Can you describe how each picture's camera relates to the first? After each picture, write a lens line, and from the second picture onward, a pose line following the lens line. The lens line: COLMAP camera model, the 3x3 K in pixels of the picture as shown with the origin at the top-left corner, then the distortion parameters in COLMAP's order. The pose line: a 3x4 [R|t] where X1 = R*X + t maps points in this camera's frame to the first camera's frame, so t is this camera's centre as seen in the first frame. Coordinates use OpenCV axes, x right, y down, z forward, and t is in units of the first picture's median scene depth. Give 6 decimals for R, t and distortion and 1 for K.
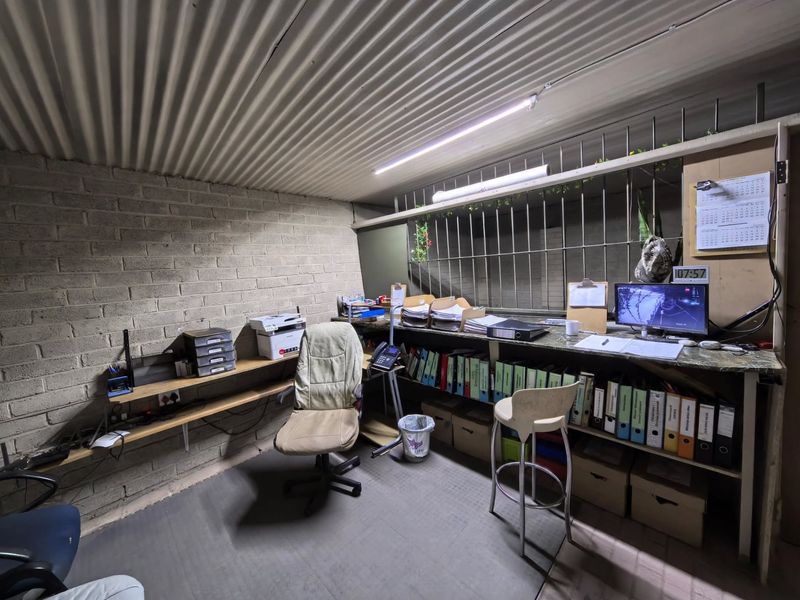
lens RADIAL K [[306.4, 0, 400.0], [0, 306.4, 300.0], [0, 0, 1]] dist [0.000896, 0.000176]
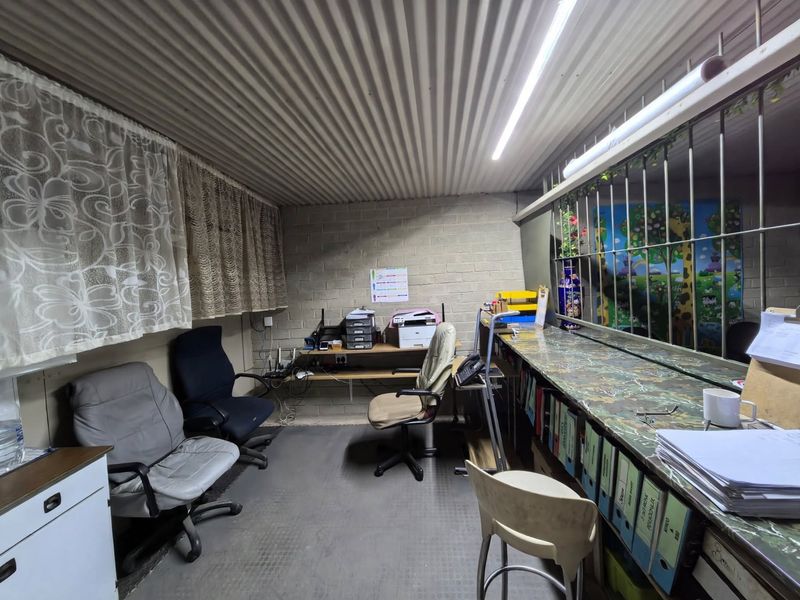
lens RADIAL K [[306.4, 0, 400.0], [0, 306.4, 300.0], [0, 0, 1]] dist [0.000896, 0.000176]
pose [[0.643300, 0.082070, -0.761202, 0.445695], [-0.065543, 0.996491, 0.052048, -0.044810], [0.762803, 0.016409, 0.646422, 0.252035]]
